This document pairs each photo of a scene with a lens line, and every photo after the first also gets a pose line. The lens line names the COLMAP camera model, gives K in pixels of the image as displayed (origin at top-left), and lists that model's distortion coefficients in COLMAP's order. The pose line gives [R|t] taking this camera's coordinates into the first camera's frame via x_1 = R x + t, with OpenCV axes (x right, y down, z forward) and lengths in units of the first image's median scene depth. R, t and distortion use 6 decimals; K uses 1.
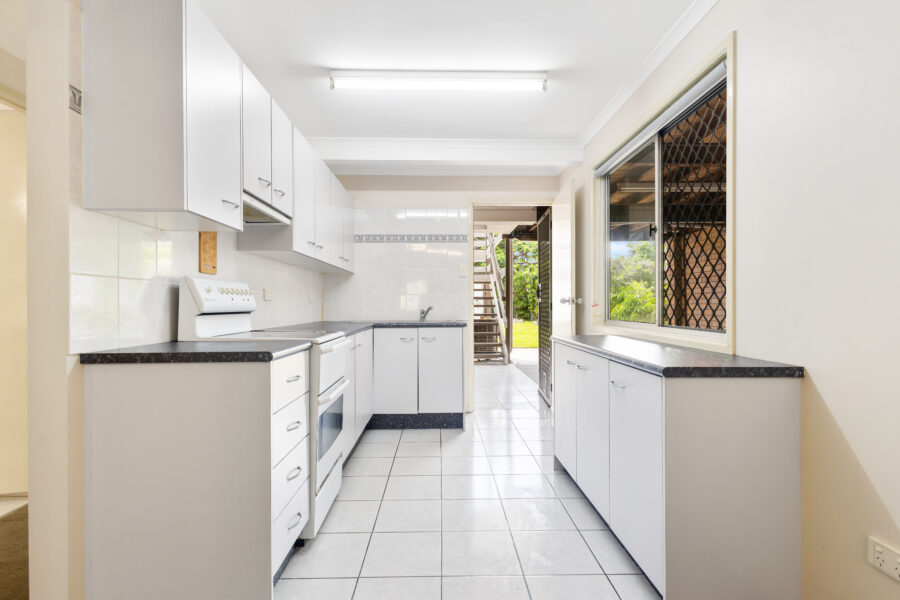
lens RADIAL K [[412.3, 0, 449.5], [0, 412.3, 302.8], [0, 0, 1]] dist [-0.000406, -0.000015]
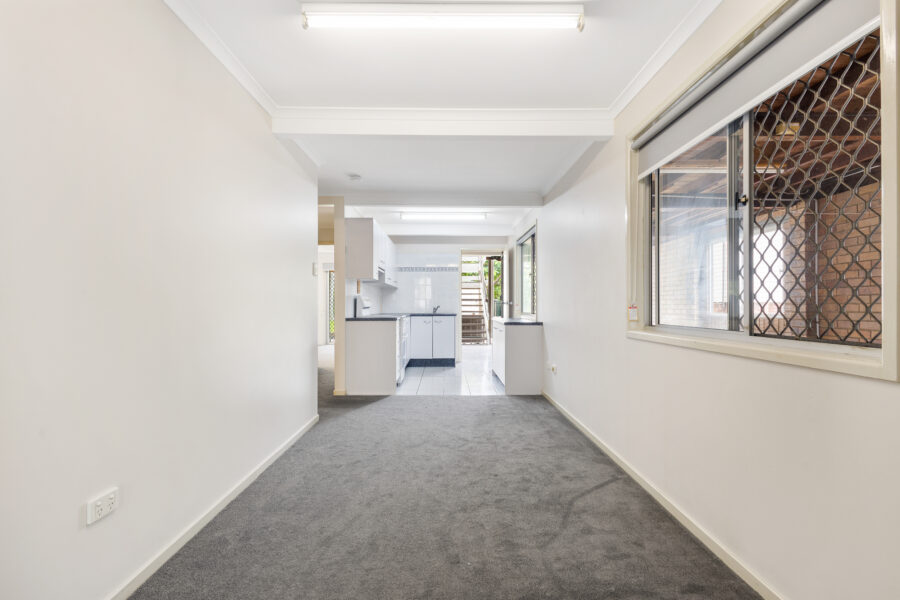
lens RADIAL K [[412.3, 0, 449.6], [0, 412.3, 301.1], [0, 0, 1]] dist [-0.000406, -0.000015]
pose [[0.999955, 0.002020, -0.009281, 0.023542], [-0.002050, 0.999993, -0.003196, -0.006085], [0.009275, 0.003215, 0.999952, -0.920170]]
